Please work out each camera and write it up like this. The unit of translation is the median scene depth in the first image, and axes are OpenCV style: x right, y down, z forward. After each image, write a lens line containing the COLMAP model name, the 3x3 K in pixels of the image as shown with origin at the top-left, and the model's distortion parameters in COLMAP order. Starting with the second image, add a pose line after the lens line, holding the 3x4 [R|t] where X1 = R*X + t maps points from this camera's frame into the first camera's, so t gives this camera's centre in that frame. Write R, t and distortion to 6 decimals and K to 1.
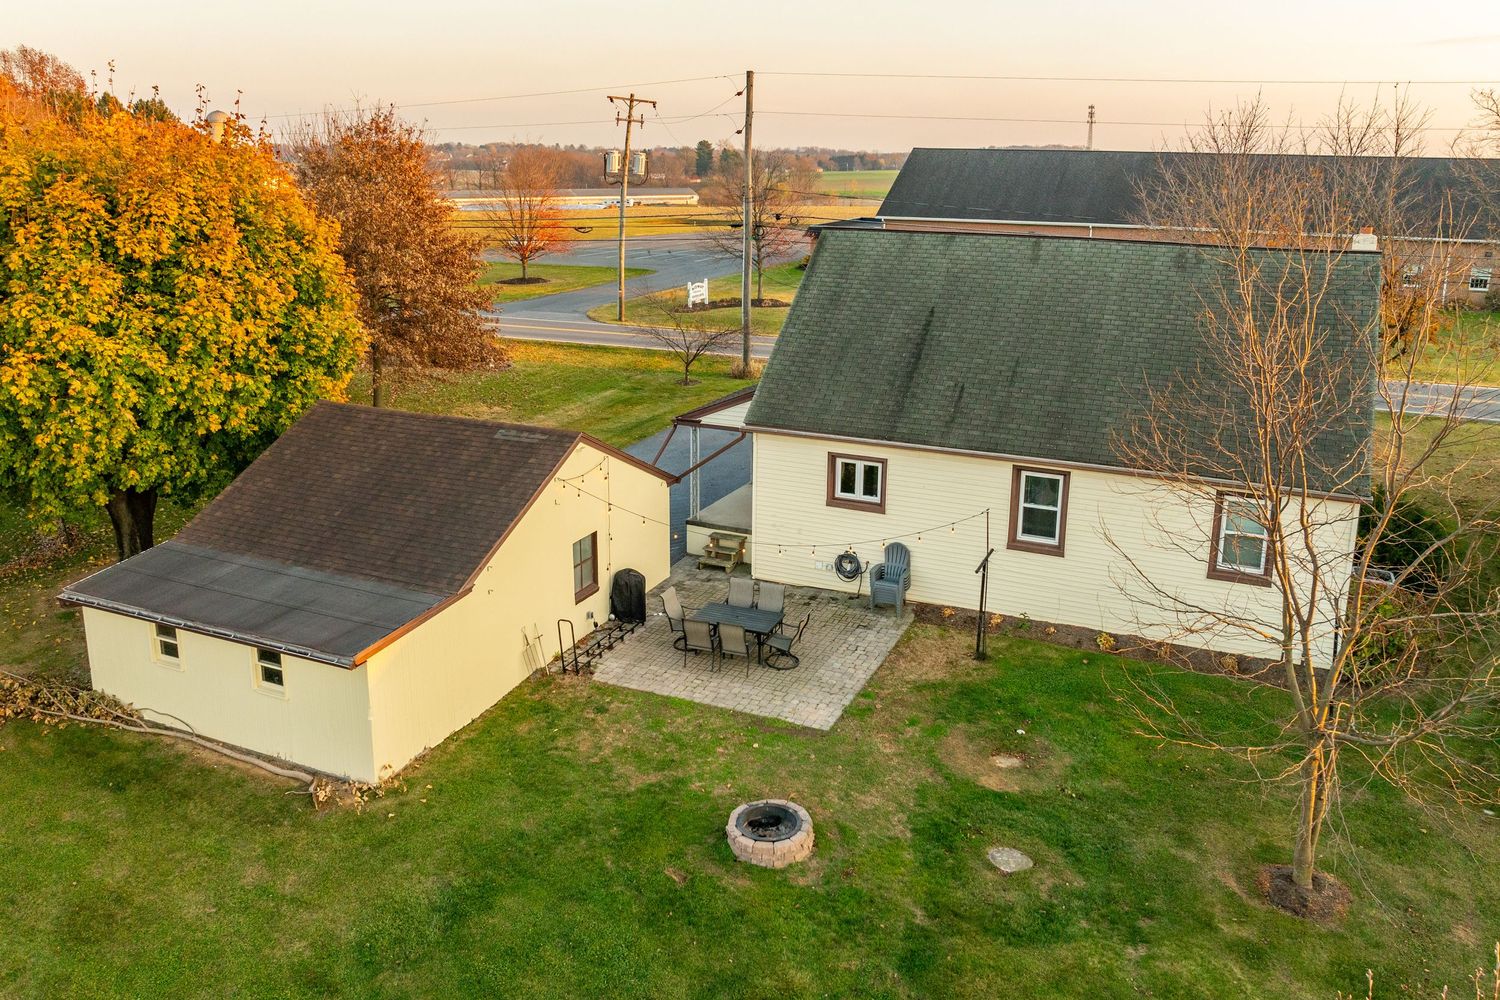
lens RADIAL K [[1180.5, 0, 690.5], [0, 1180.5, 438.6], [0, 0, 1]] dist [-0.020401, -0.022220]
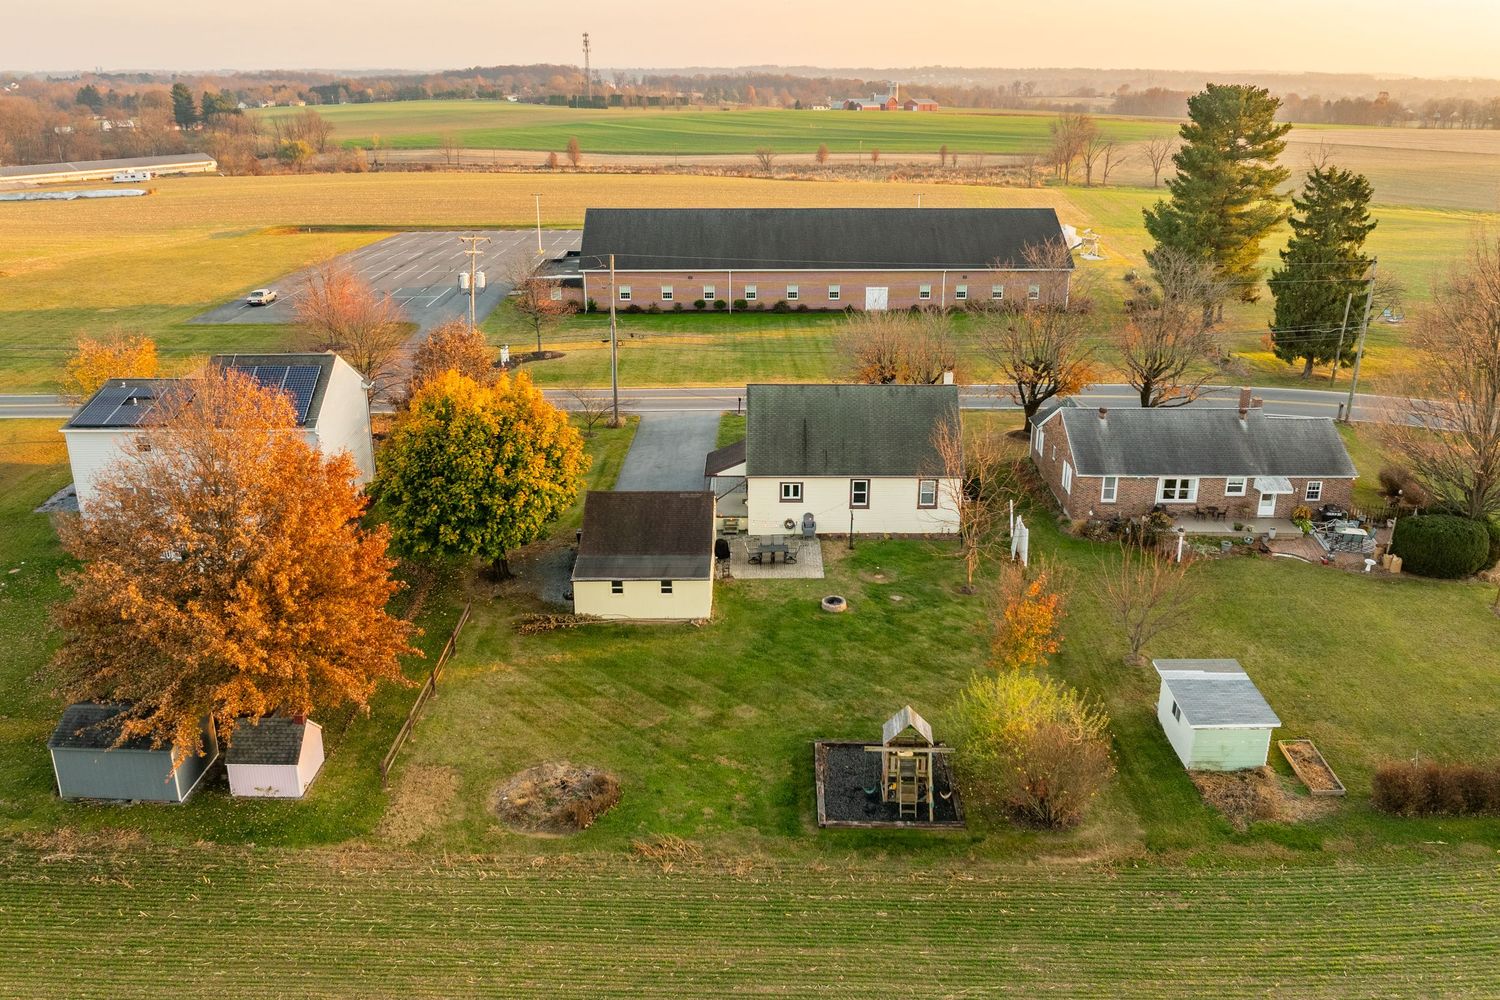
lens RADIAL K [[1321.1, 0, 735.2], [0, 1321.1, 503.4], [0, 0, 1]] dist [-0.032608, -0.005395]
pose [[0.899731, -0.149929, 0.409884, -1.228718], [0.108661, 0.986523, 0.122334, -0.324087], [-0.422702, -0.065529, 0.903897, -1.662691]]
